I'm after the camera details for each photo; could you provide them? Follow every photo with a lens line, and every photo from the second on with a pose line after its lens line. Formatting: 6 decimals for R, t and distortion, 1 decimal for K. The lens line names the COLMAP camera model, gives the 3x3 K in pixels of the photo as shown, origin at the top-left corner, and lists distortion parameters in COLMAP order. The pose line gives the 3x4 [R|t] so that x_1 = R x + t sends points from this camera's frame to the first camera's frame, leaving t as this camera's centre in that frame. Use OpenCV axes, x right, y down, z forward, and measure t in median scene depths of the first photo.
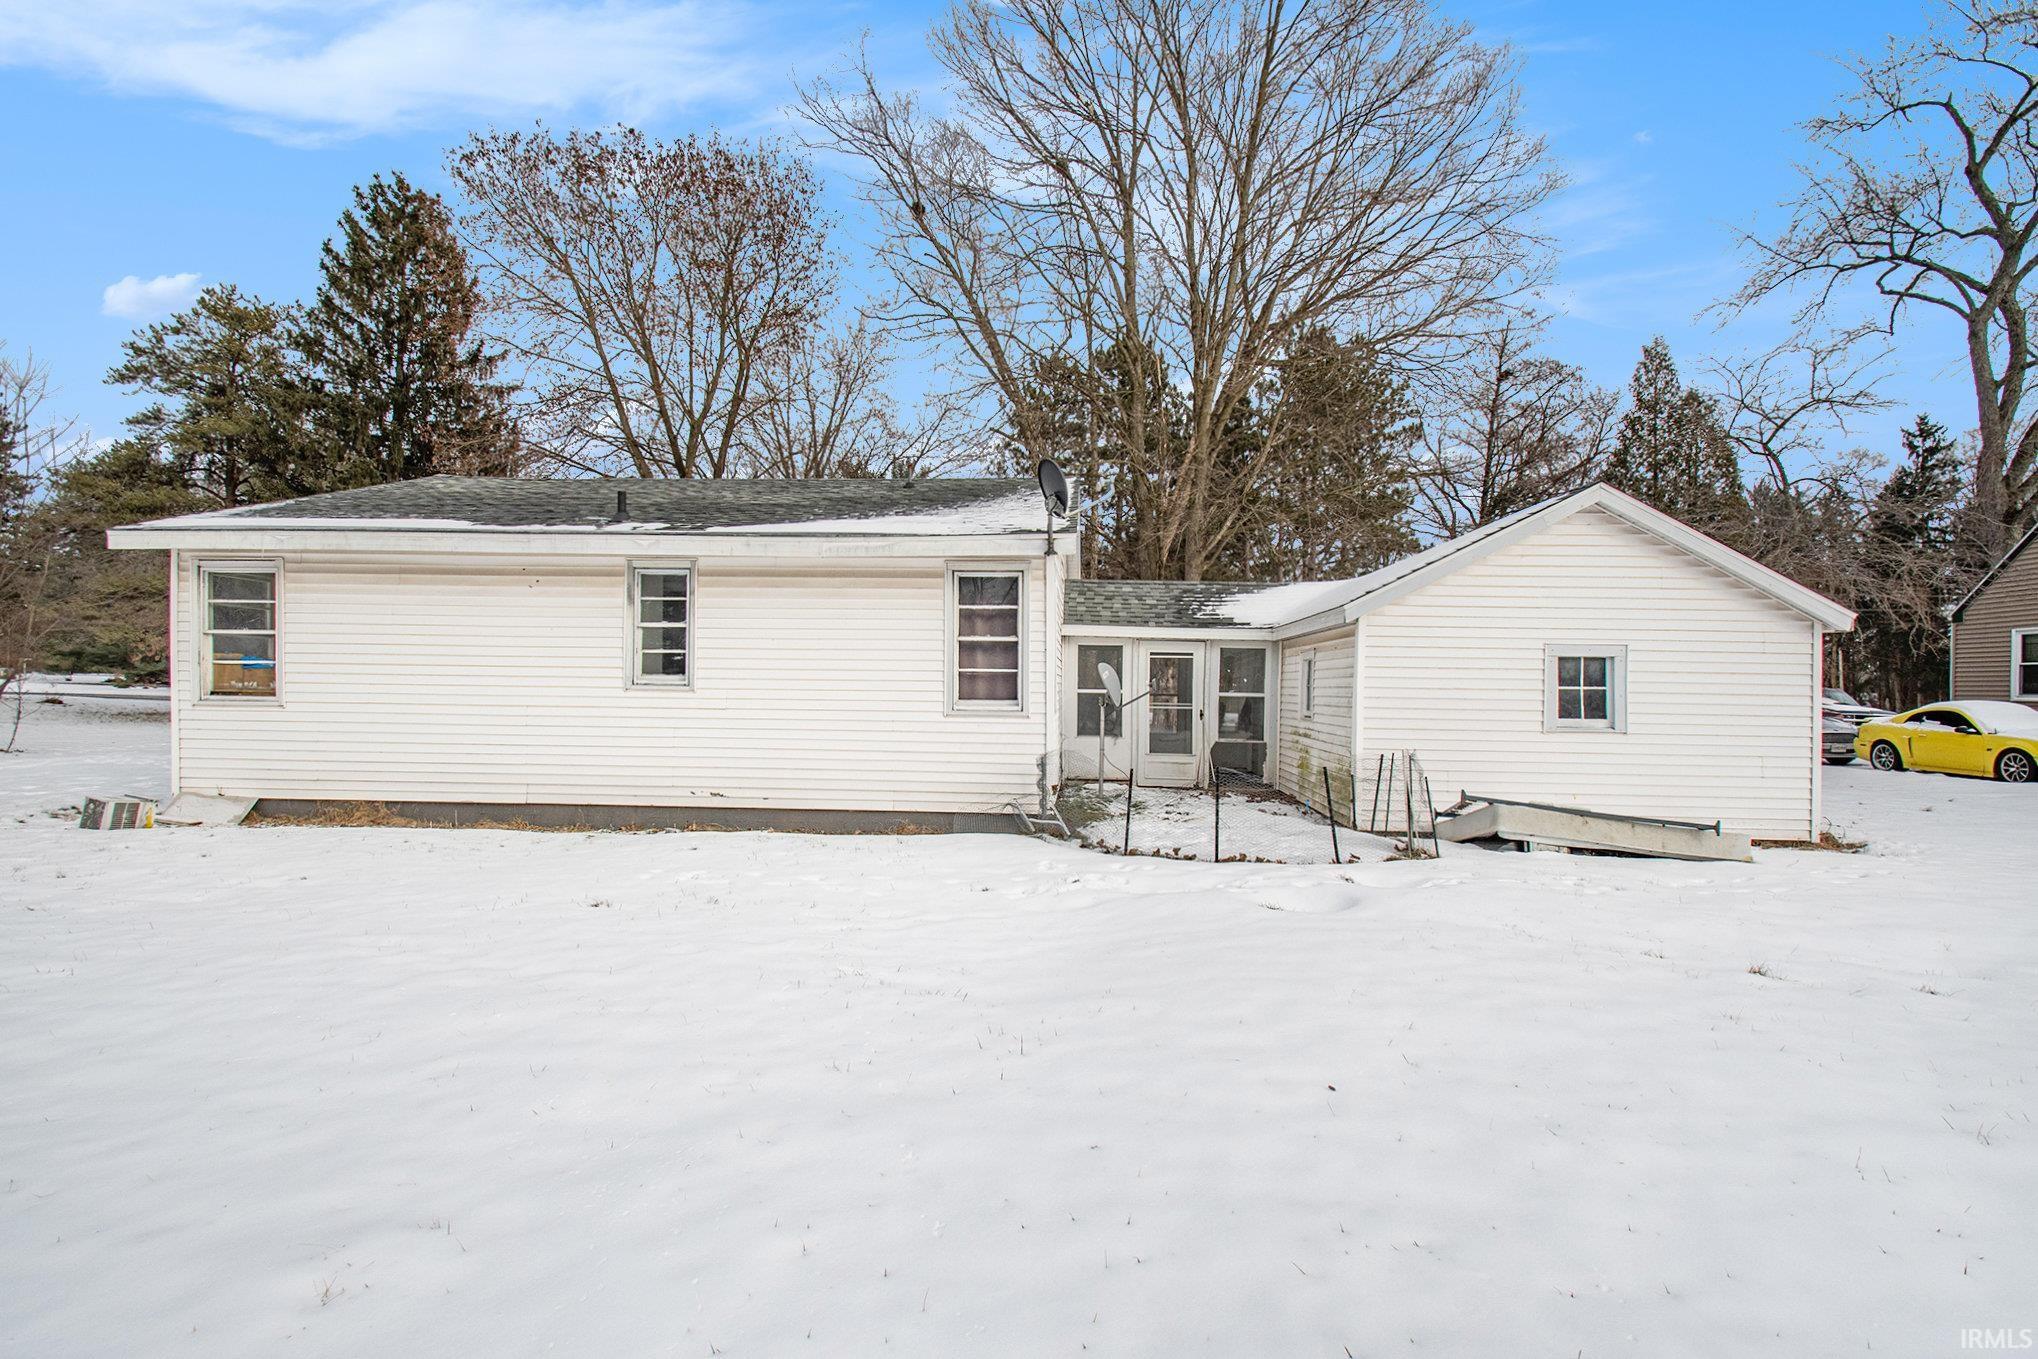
lens RADIAL K [[948.4, 0, 1019.2], [0, 948.4, 708.9], [0, 0, 1]] dist [-0.004898, -0.000897]
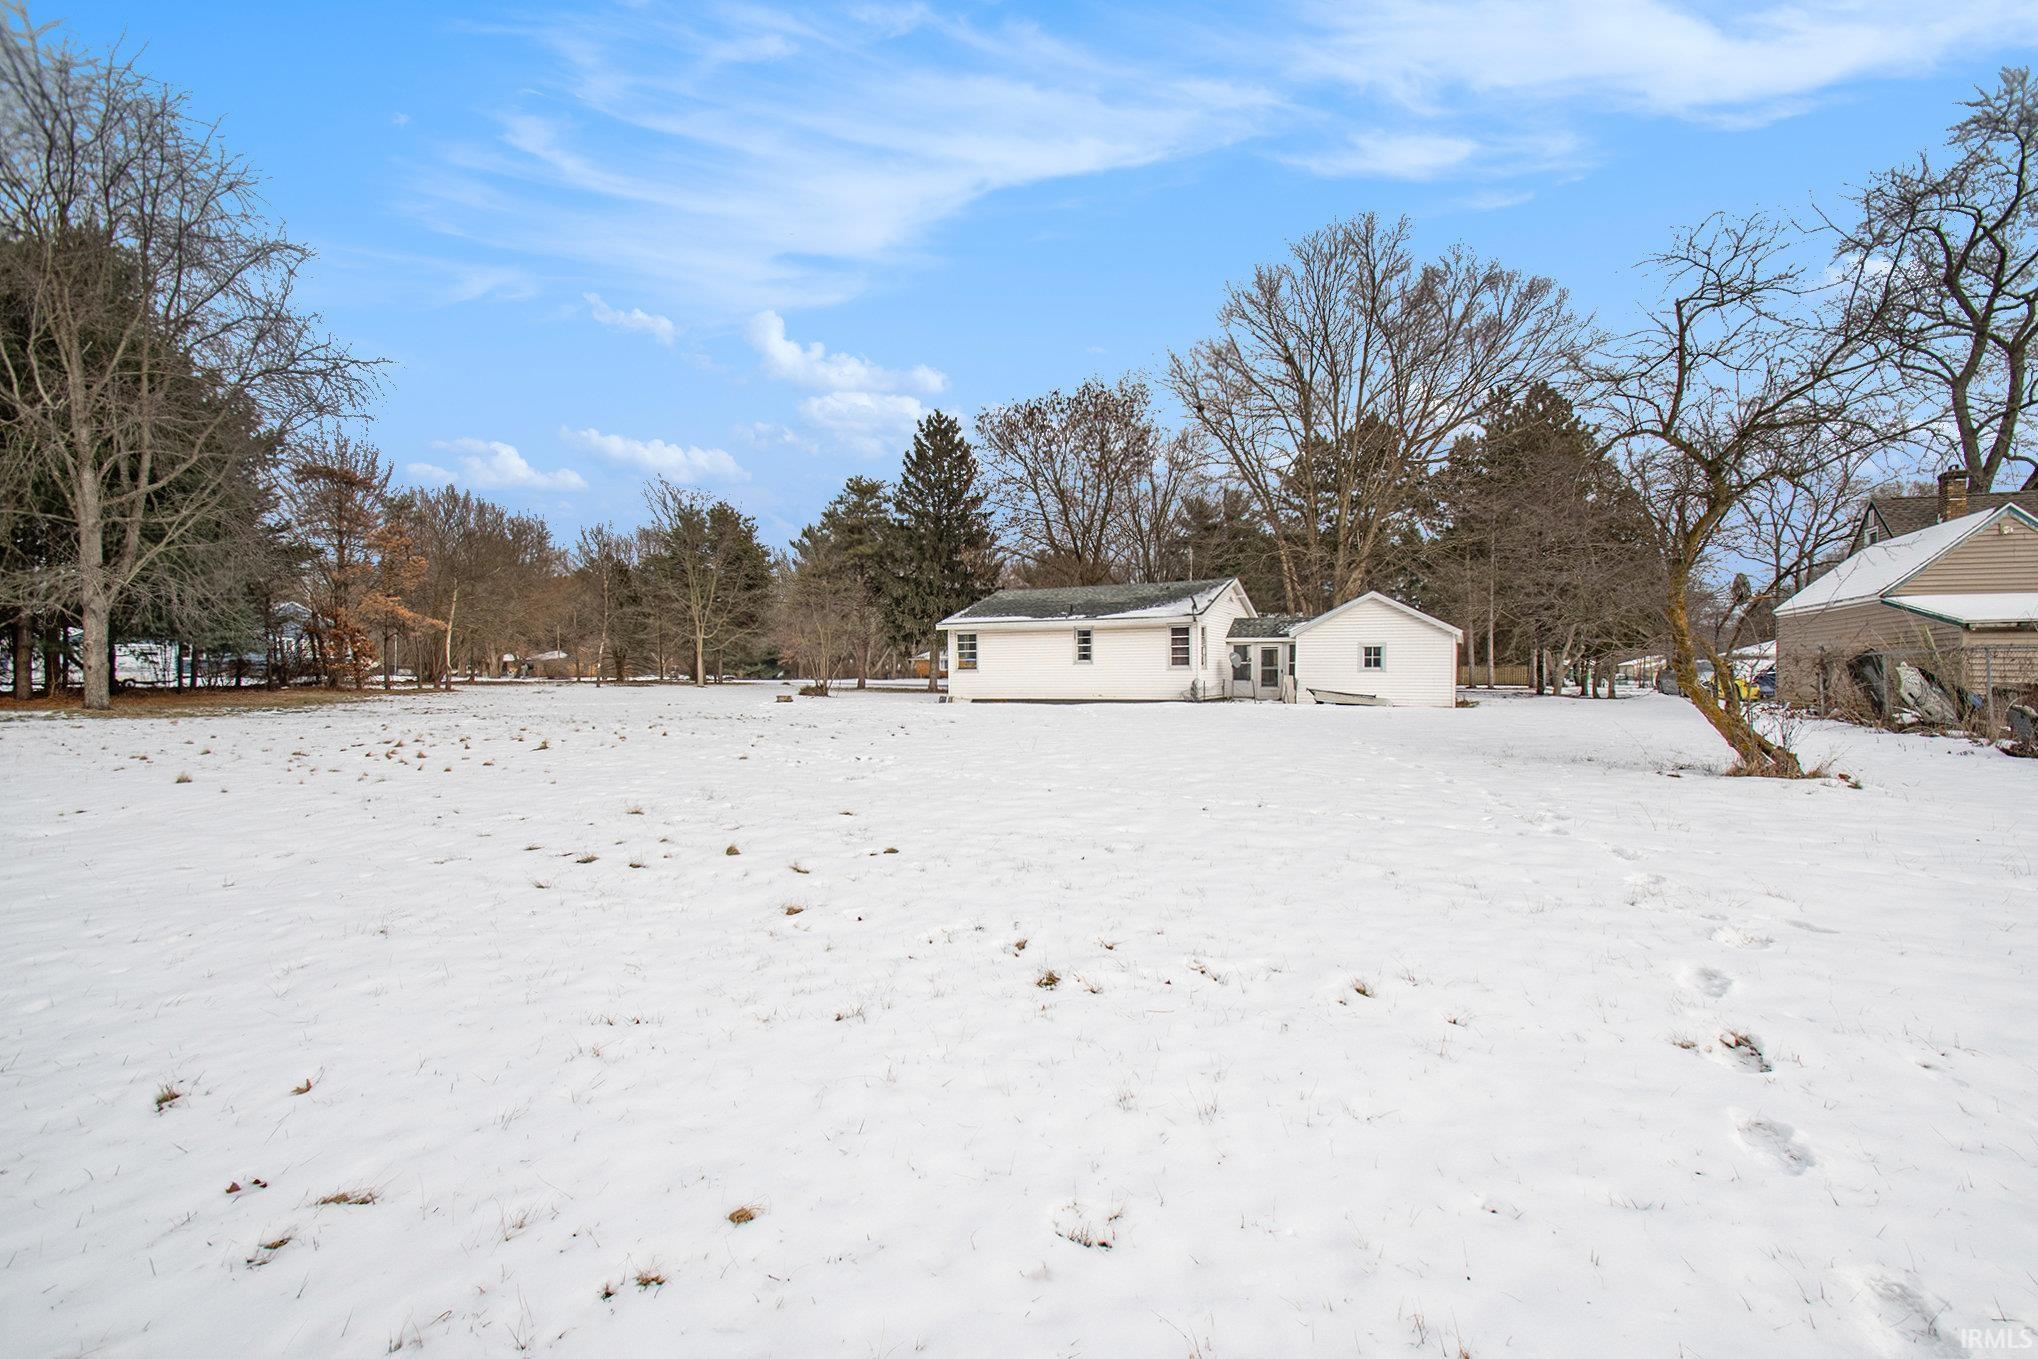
lens RADIAL K [[889.2, 0, 1019.5], [0, 889.2, 704.6], [0, 0, 1]] dist [0.008651, -0.000044]
pose [[0.924849, -0.006363, -0.380281, 0.597132], [0.008939, 0.999947, 0.005010, 0.100926], [0.380230, -0.008033, 0.924857, -1.962882]]
